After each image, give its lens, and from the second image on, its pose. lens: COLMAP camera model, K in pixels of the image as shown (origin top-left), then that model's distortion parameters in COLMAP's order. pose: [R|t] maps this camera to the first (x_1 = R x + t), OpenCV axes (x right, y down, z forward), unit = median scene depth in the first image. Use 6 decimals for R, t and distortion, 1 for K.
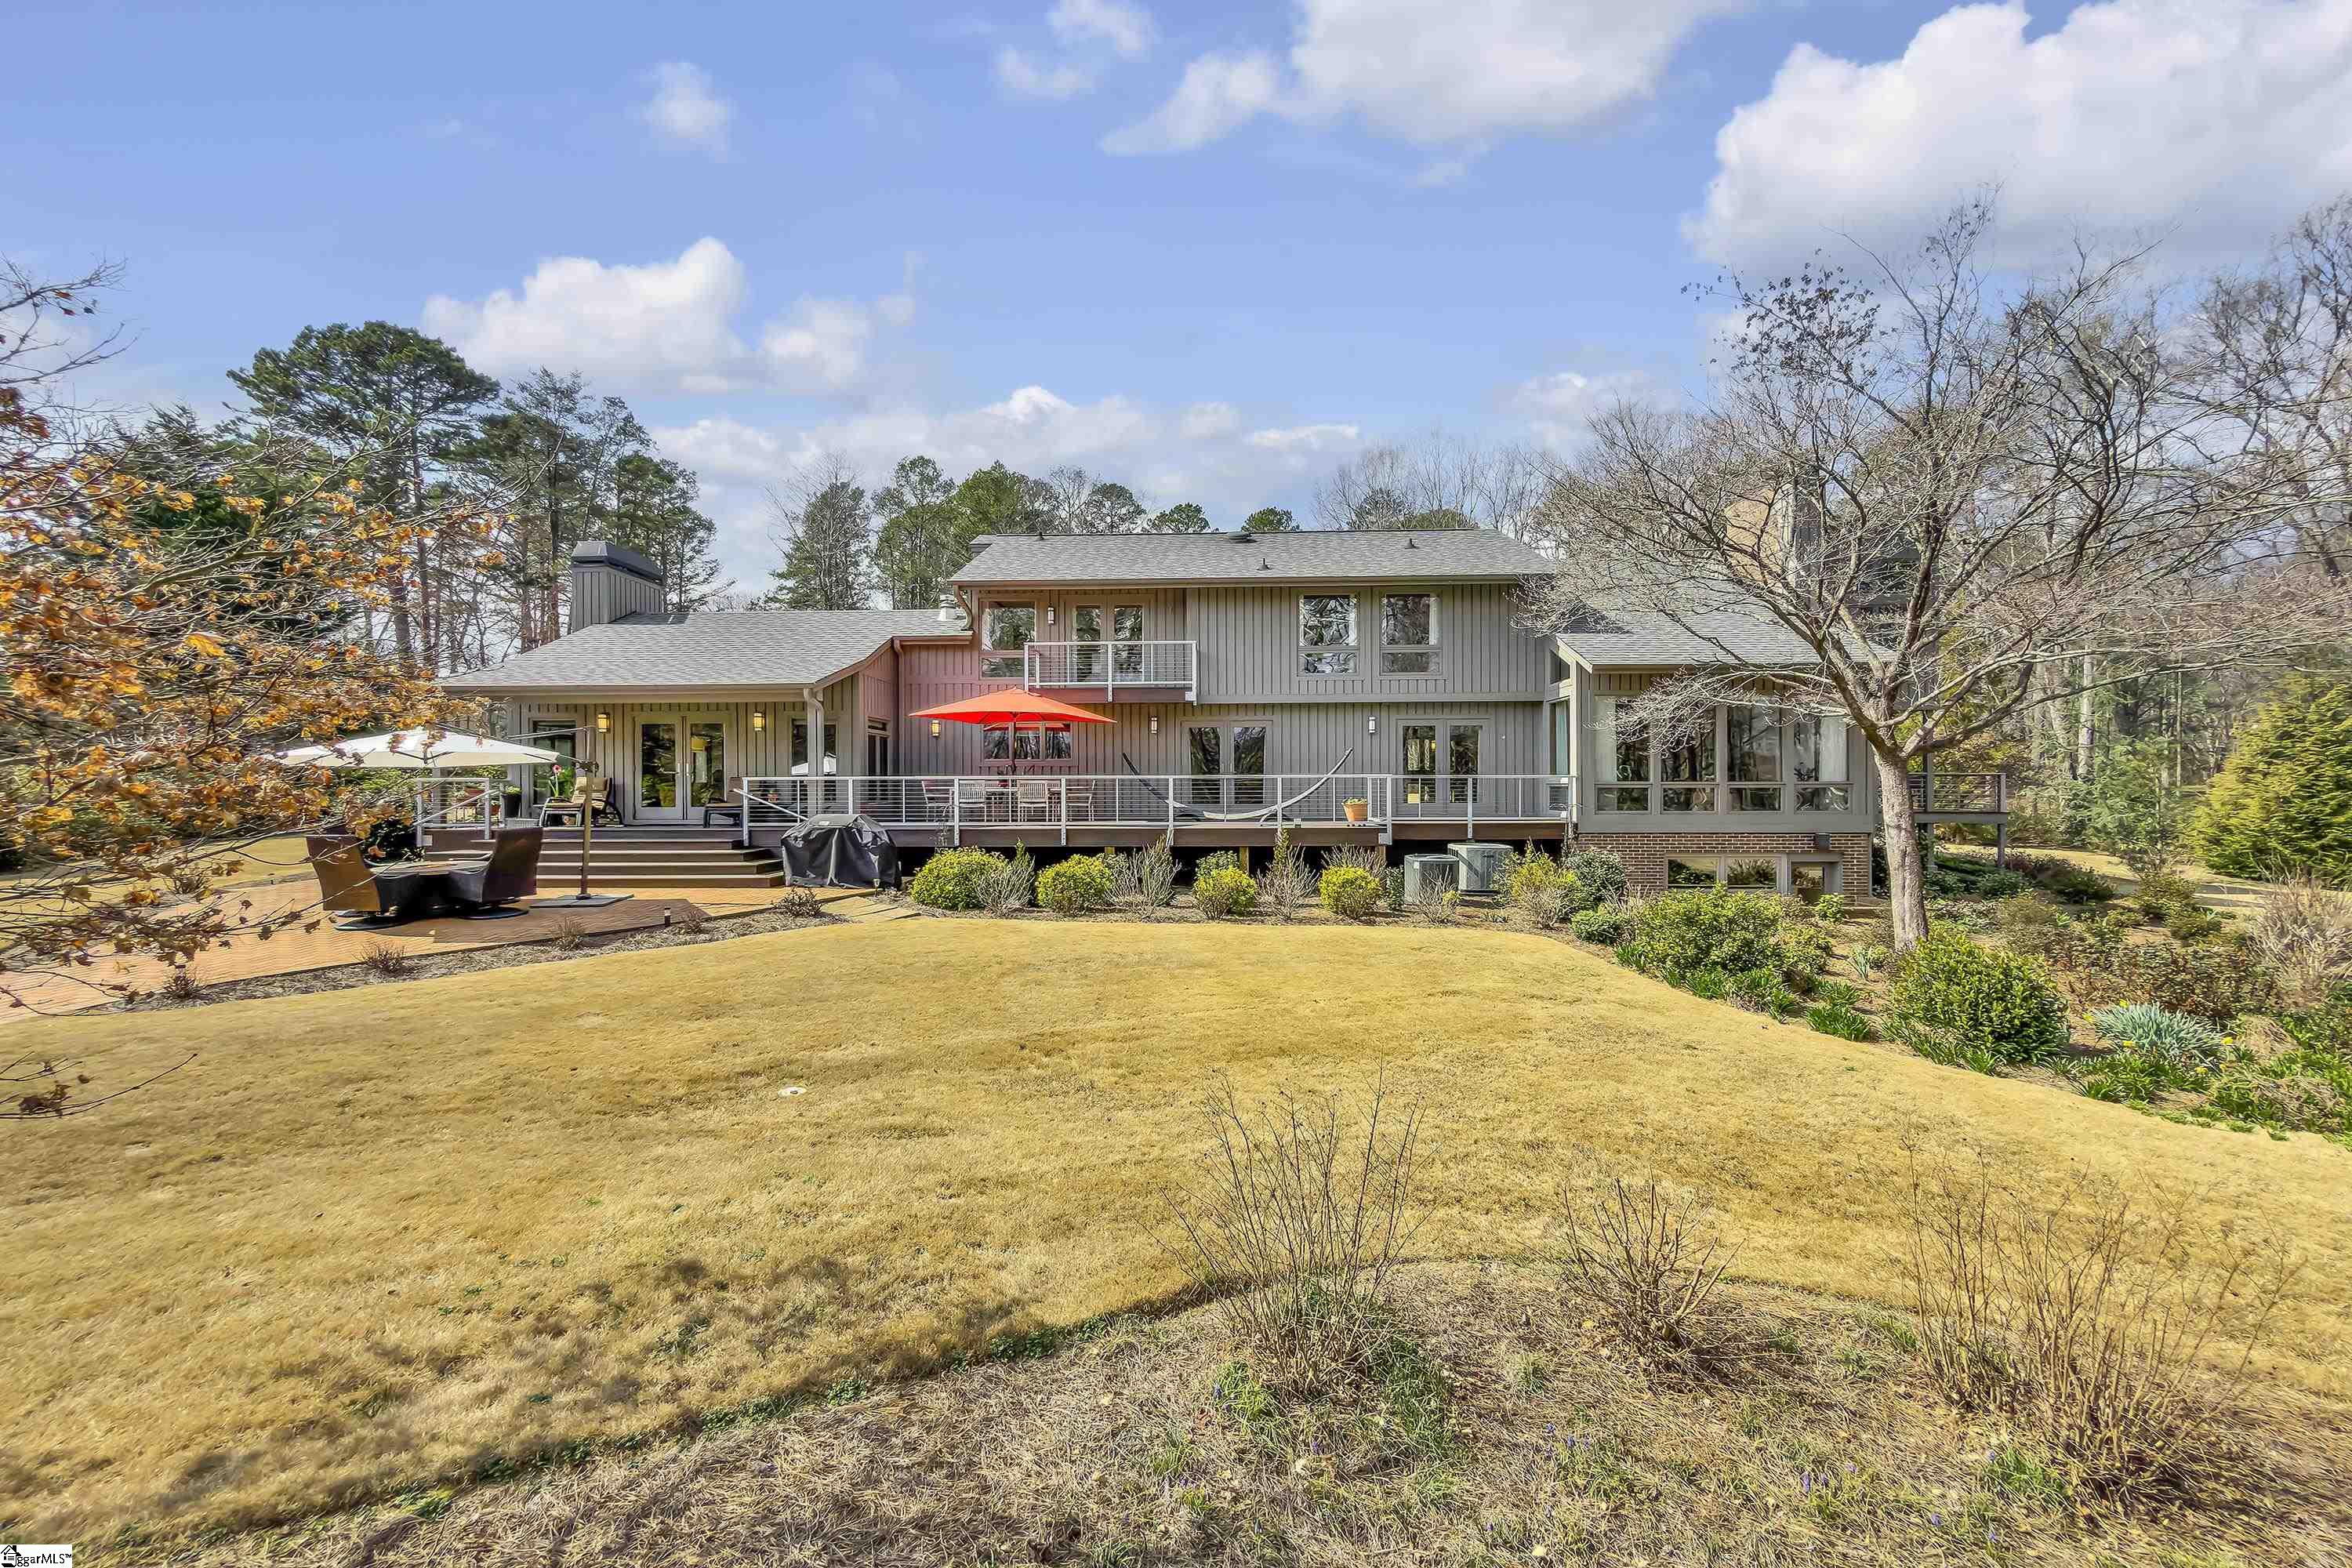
lens RADIAL K [[941.5, 0, 1179.7], [0, 941.5, 801.5], [0, 0, 1]] dist [-0.002004, -0.000575]
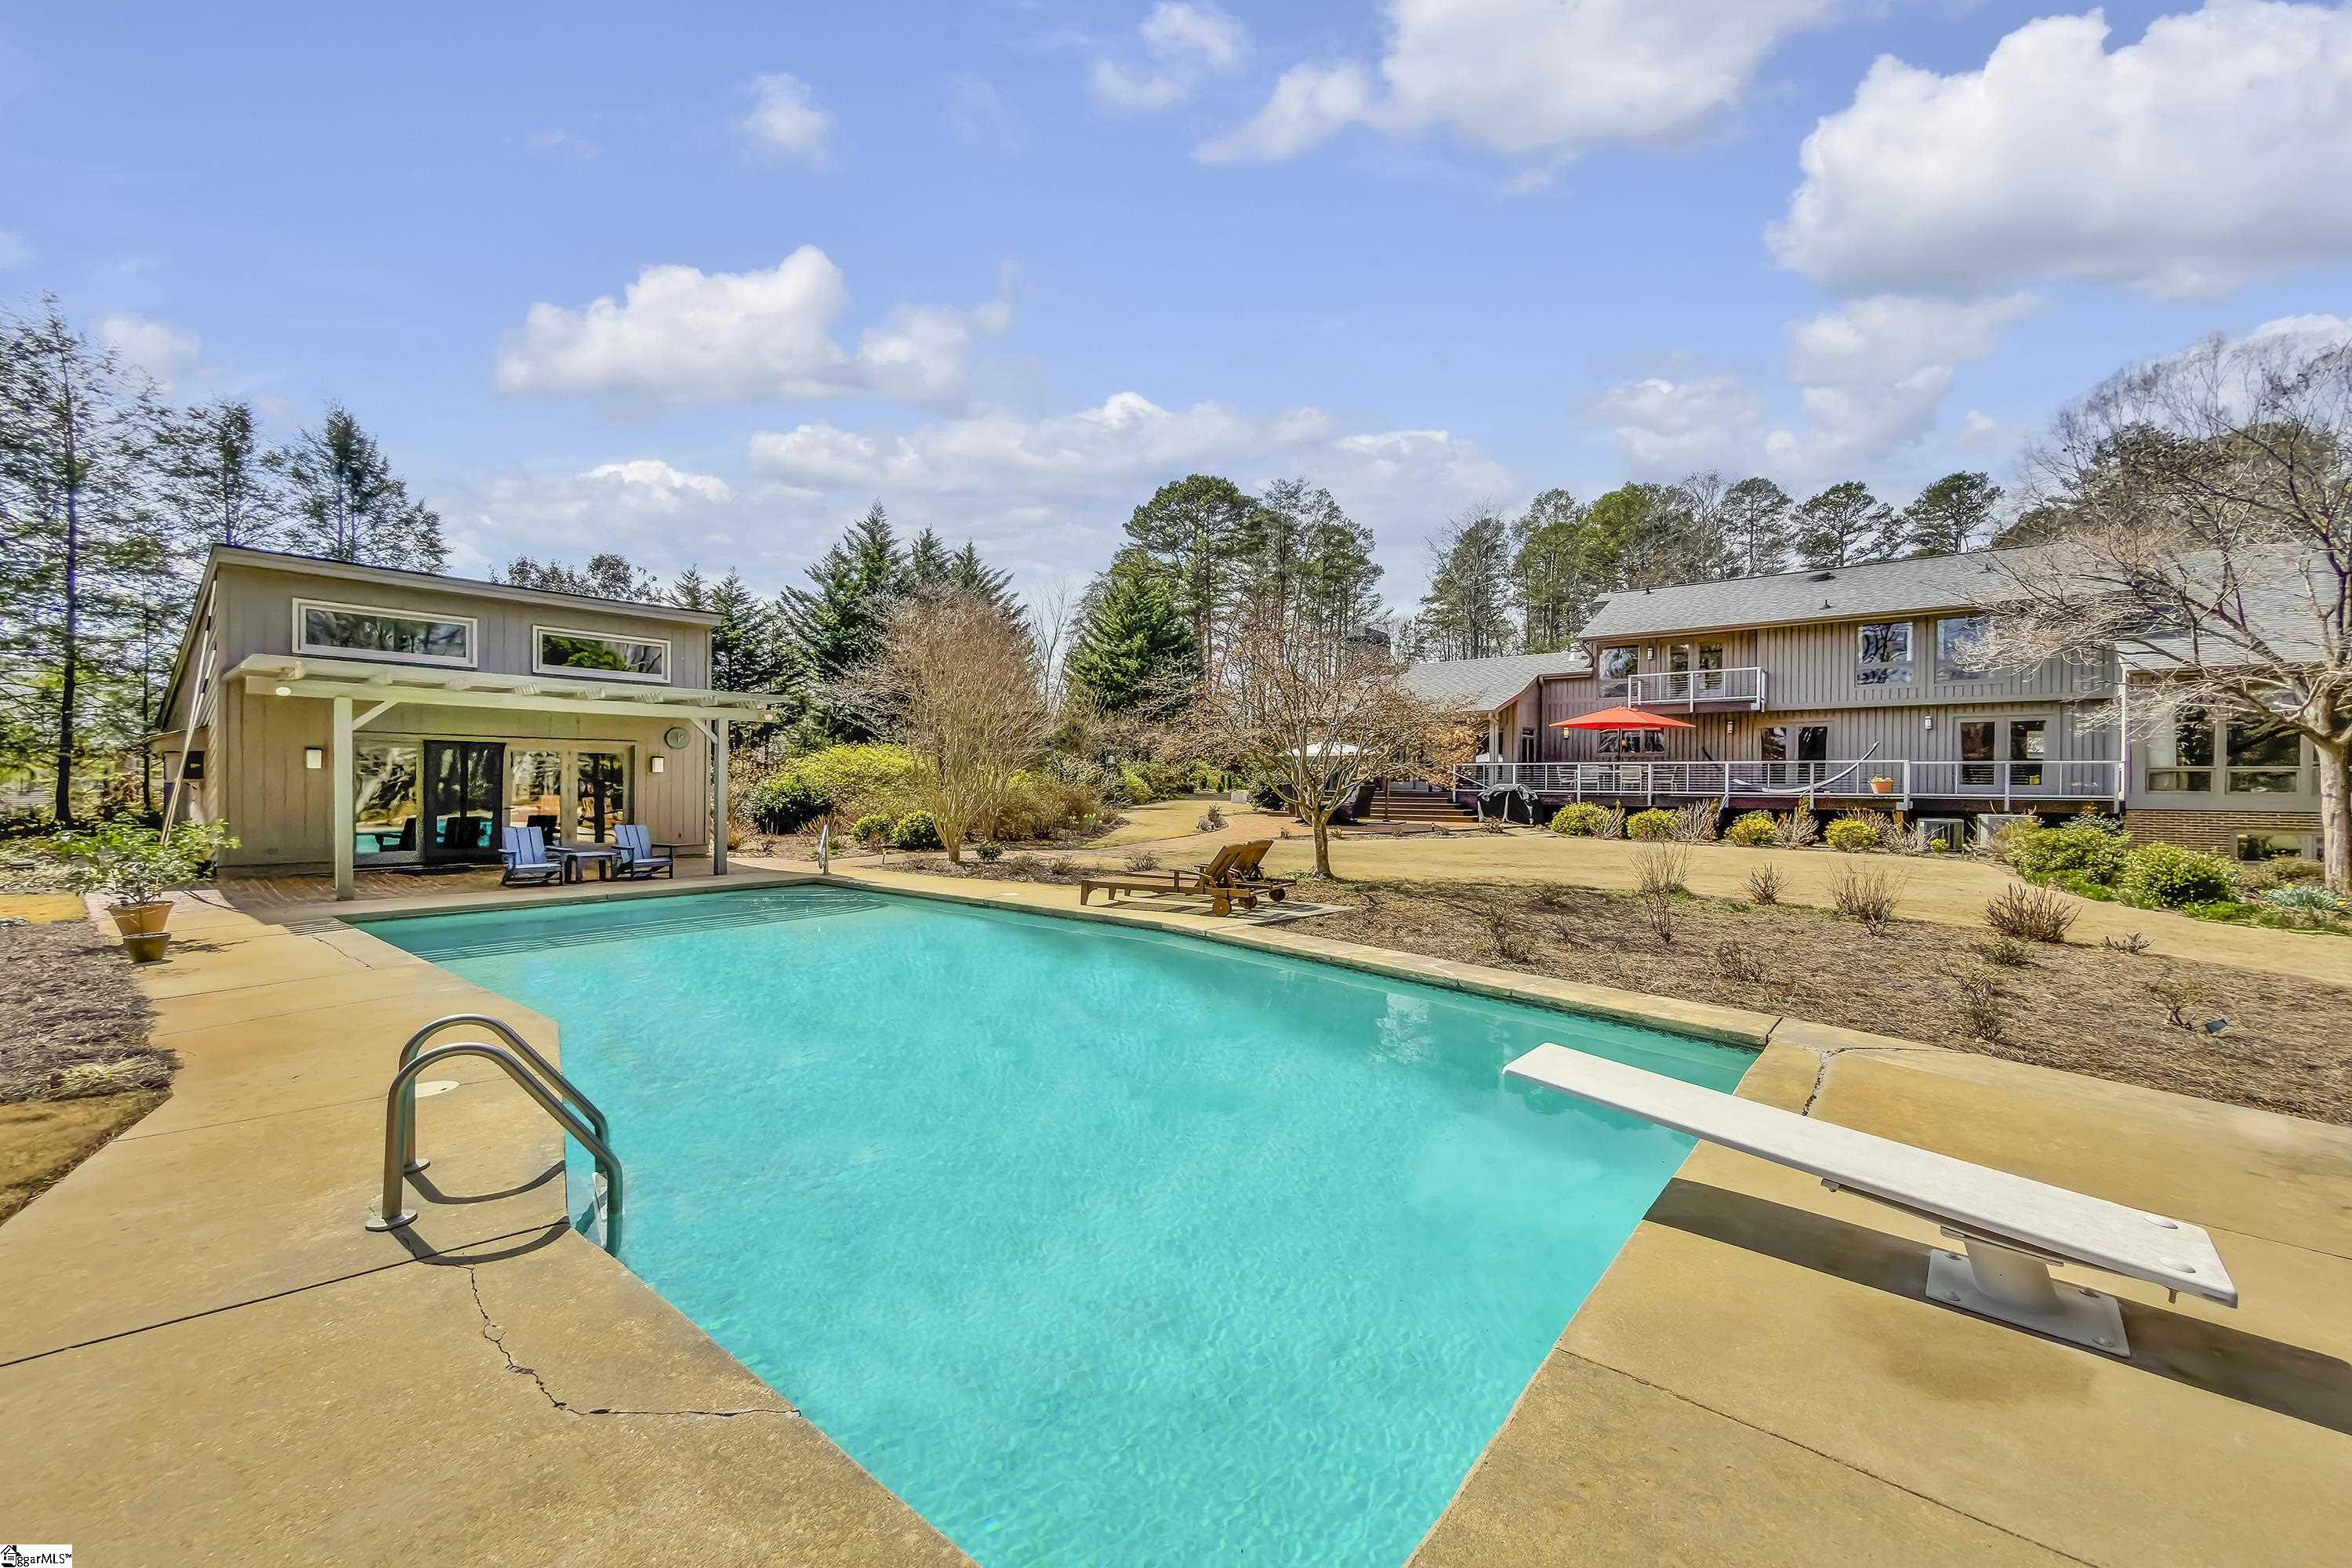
lens RADIAL K [[941.5, 0, 1179.7], [0, 941.5, 801.5], [0, 0, 1]] dist [-0.002004, -0.000575]
pose [[0.803064, 0.021248, -0.595514, 0.151334], [-0.019477, 0.999766, 0.009407, 0.032330], [0.595575, 0.004044, 0.803290, -0.610220]]
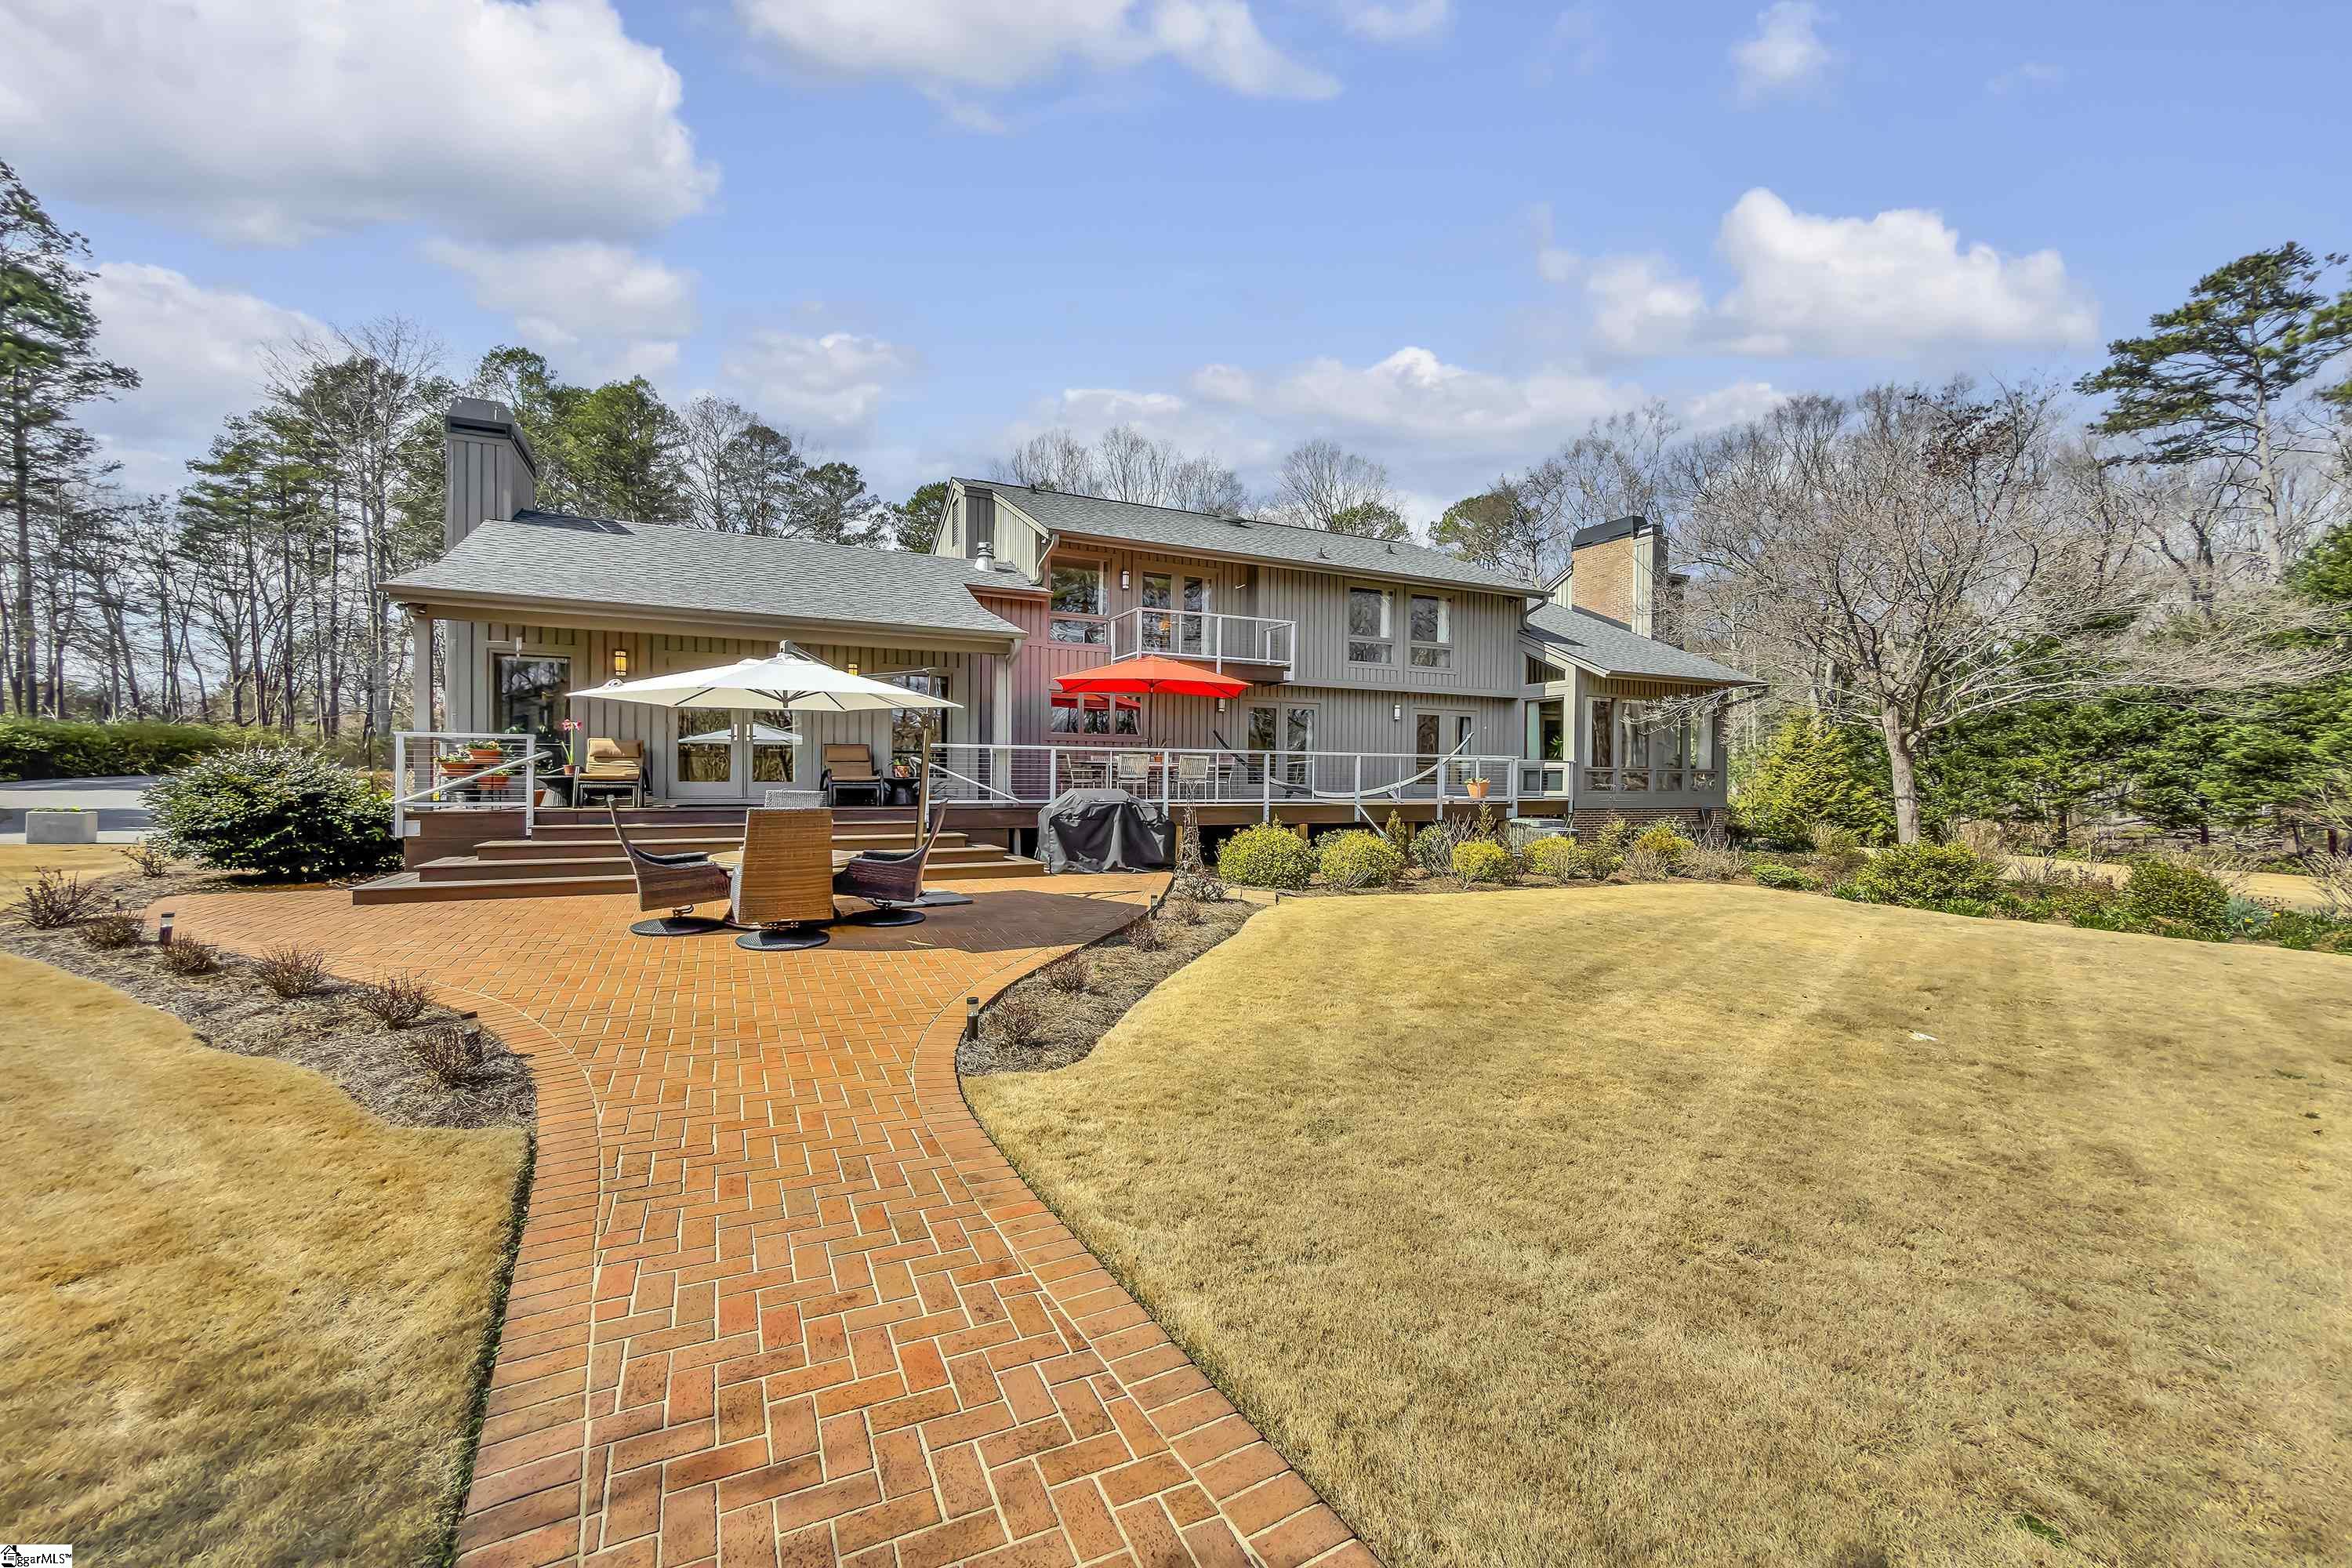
lens RADIAL K [[951.9, 0, 1176.0], [0, 951.9, 784.0], [0, 0, 1]] dist [-0.002307, 0.000155]
pose [[0.881908, 0.007113, 0.471368, -0.538598], [-0.001897, 0.999932, -0.011539, 0.015098], [-0.471418, 0.009283, 0.881861, 0.150143]]
